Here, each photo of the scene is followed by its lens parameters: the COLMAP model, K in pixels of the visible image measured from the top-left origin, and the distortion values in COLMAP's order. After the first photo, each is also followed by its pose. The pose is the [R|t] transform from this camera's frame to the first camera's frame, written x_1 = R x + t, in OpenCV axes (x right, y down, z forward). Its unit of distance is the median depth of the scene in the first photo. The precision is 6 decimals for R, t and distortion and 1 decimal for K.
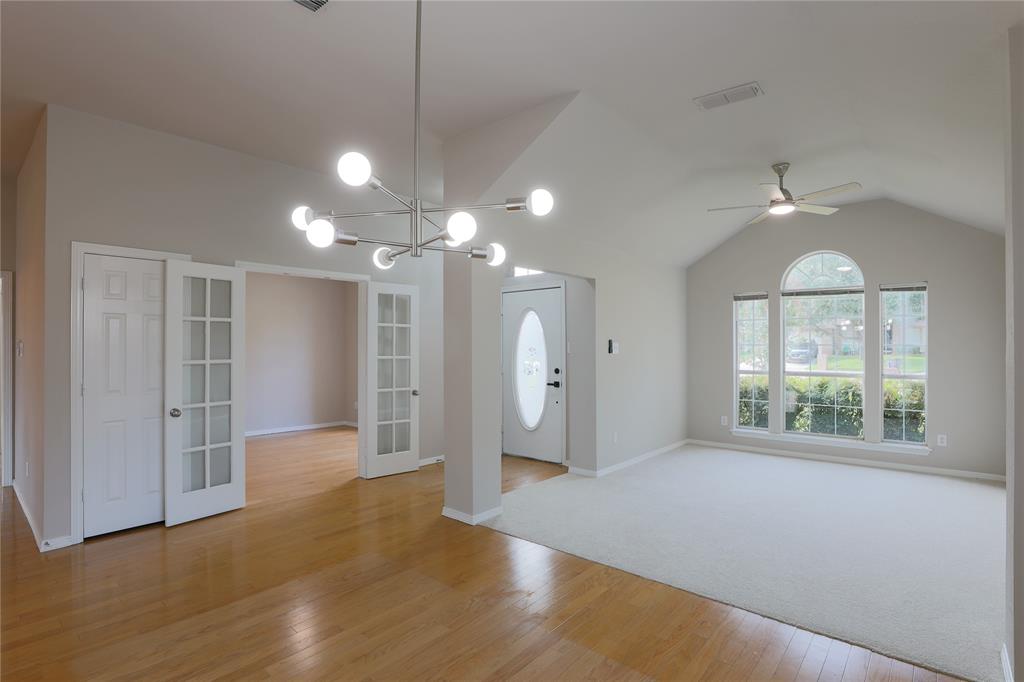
lens RADIAL K [[491.5, 0, 512.0], [0, 491.5, 341.0], [0, 0, 1]] dist [-0.013890, 0.000834]
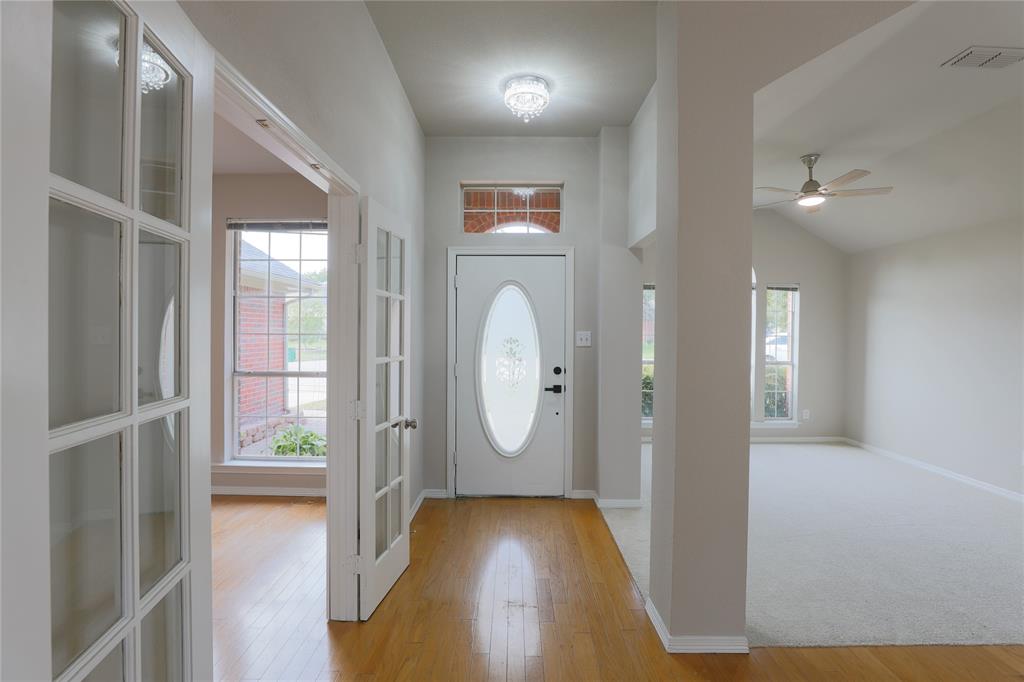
lens RADIAL K [[491.5, 0, 512.0], [0, 491.5, 341.0], [0, 0, 1]] dist [-0.013890, 0.000834]
pose [[0.758934, -0.004412, 0.651152, -0.445069], [-0.017420, 0.999482, 0.027075, -0.001370], [-0.650934, -0.031891, 0.758464, 0.506865]]
